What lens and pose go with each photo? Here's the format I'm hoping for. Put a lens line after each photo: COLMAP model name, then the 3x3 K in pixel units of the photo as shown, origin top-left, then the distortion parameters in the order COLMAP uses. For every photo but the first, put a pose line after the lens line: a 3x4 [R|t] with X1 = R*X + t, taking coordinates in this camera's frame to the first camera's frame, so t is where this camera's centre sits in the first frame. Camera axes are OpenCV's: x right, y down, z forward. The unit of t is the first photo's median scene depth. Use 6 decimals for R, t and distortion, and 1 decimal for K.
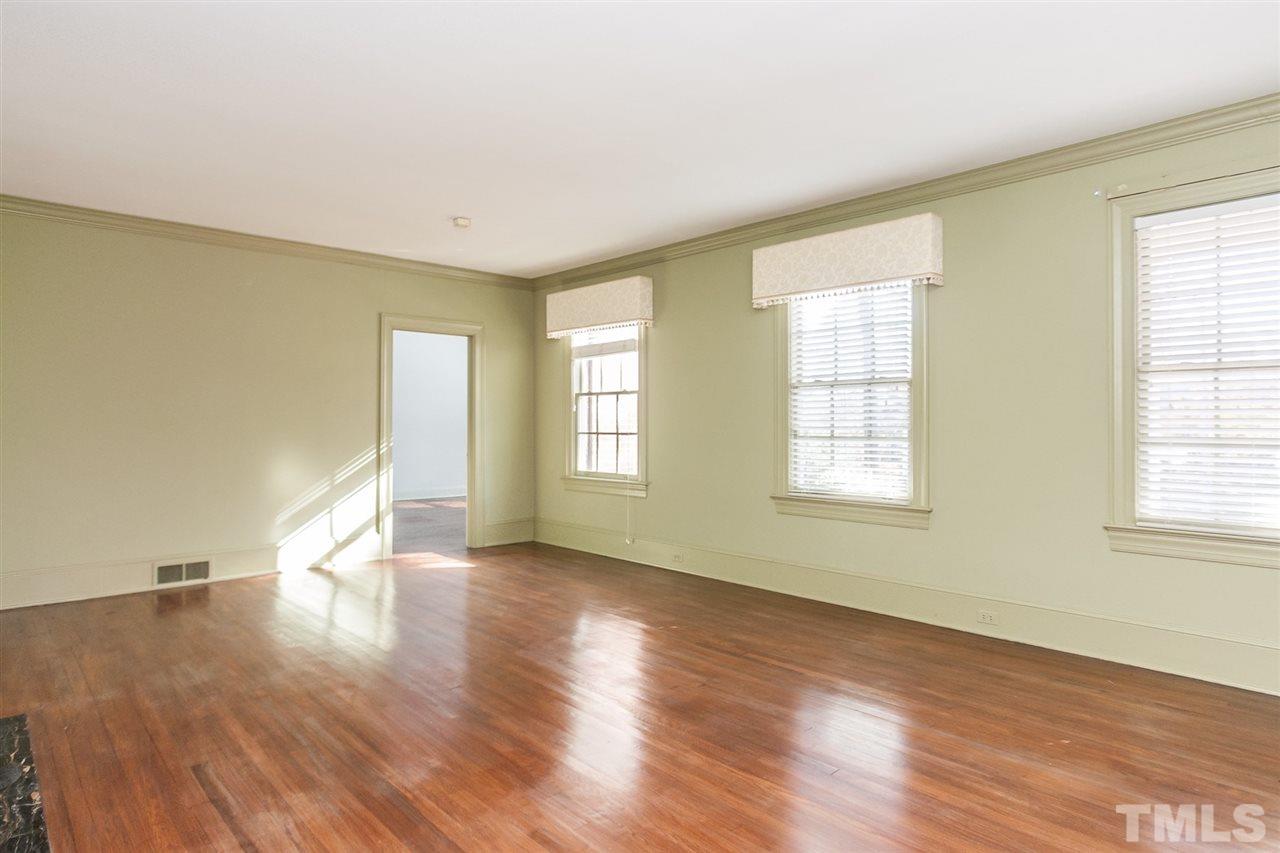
lens RADIAL K [[724.0, 0, 640.8], [0, 724.0, 412.6], [0, 0, 1]] dist [-0.007679, 0.001902]
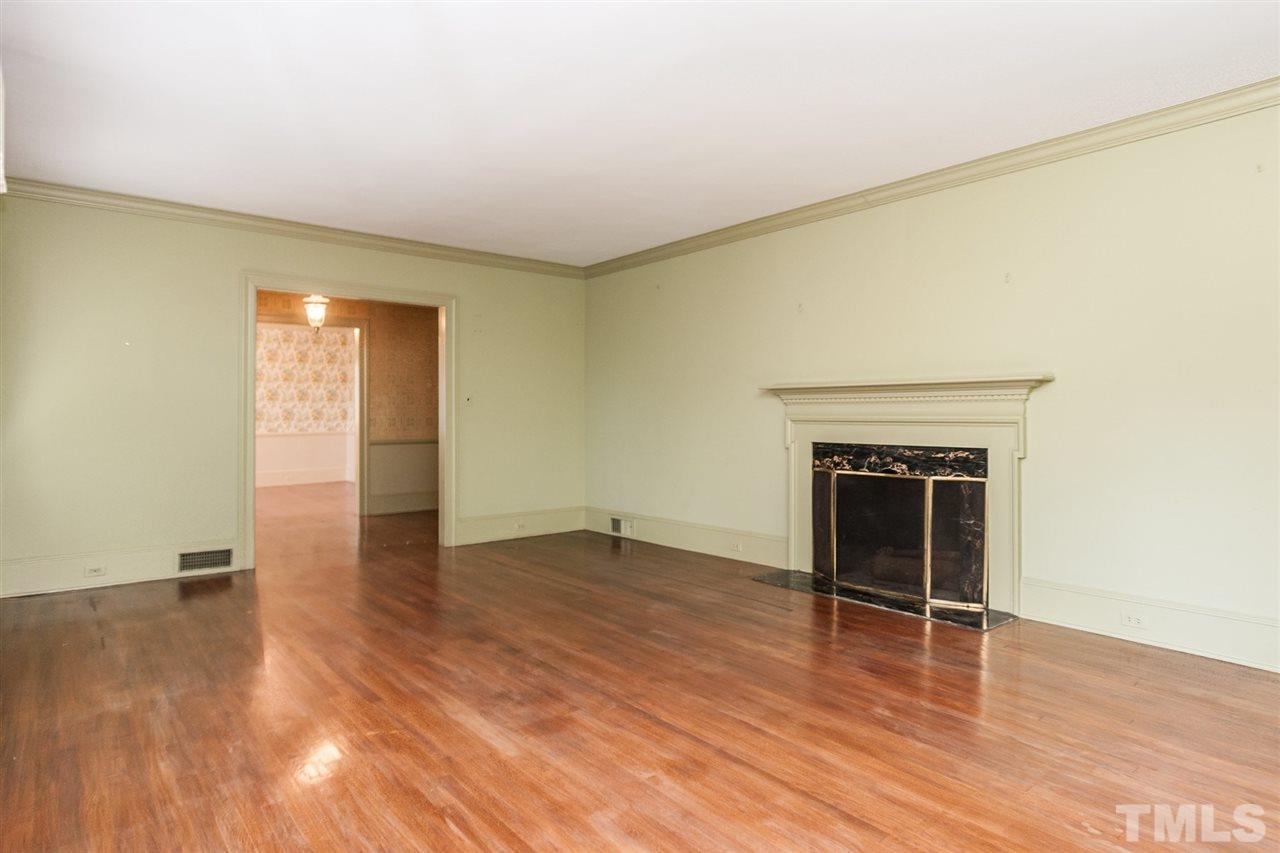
lens RADIAL K [[739.6, 0, 628.5], [0, 739.6, 427.7], [0, 0, 1]] dist [-0.000859, 0.000618]
pose [[-0.995965, 0.000260, 0.089741, -0.163363], [0.000730, 0.999986, 0.005215, 0.023259], [-0.089738, 0.005260, -0.995952, 1.139831]]
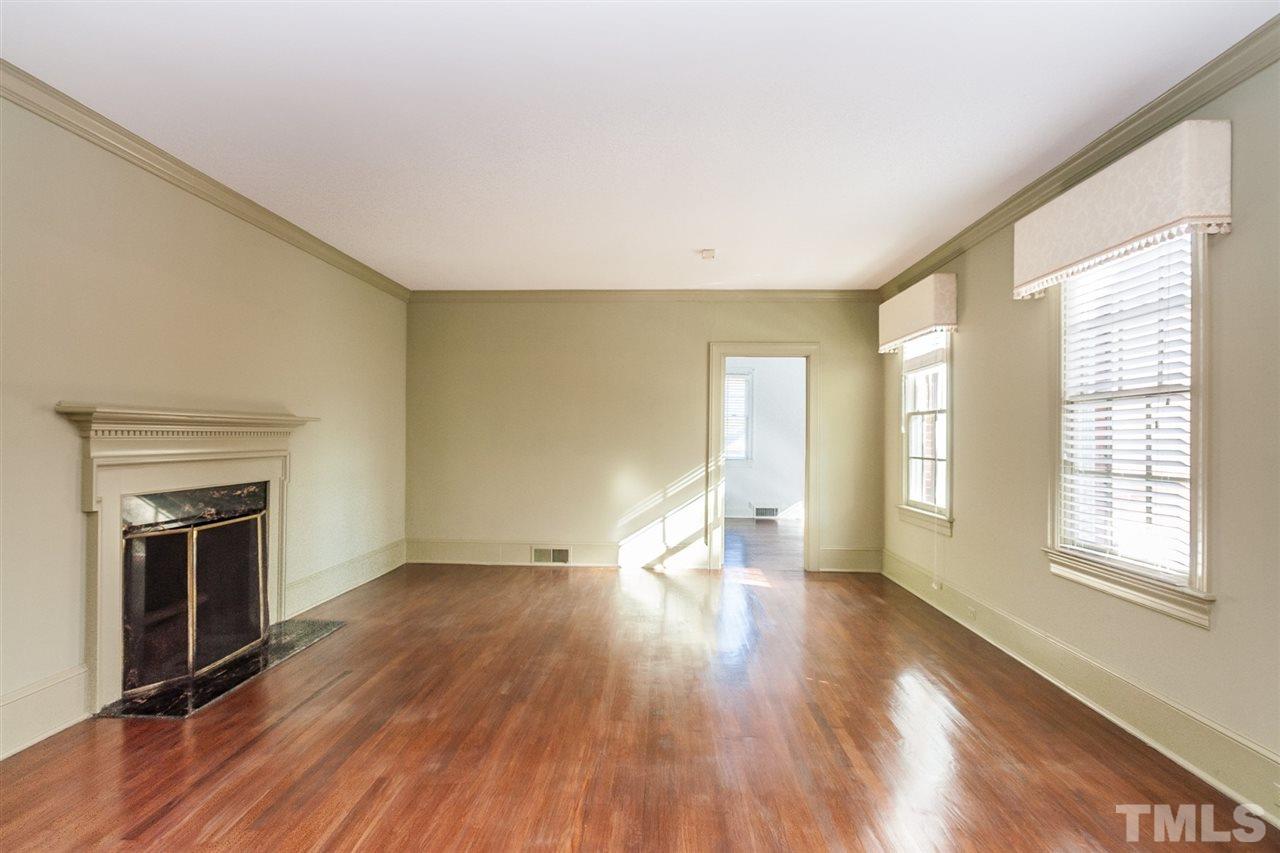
lens RADIAL K [[739.6, 0, 628.5], [0, 739.6, 427.7], [0, 0, 1]] dist [-0.000859, 0.000618]
pose [[0.694858, -0.000926, -0.719146, 0.372391], [-0.000995, 0.999997, -0.002249, -0.006820], [0.719146, 0.002278, 0.694855, 0.146670]]
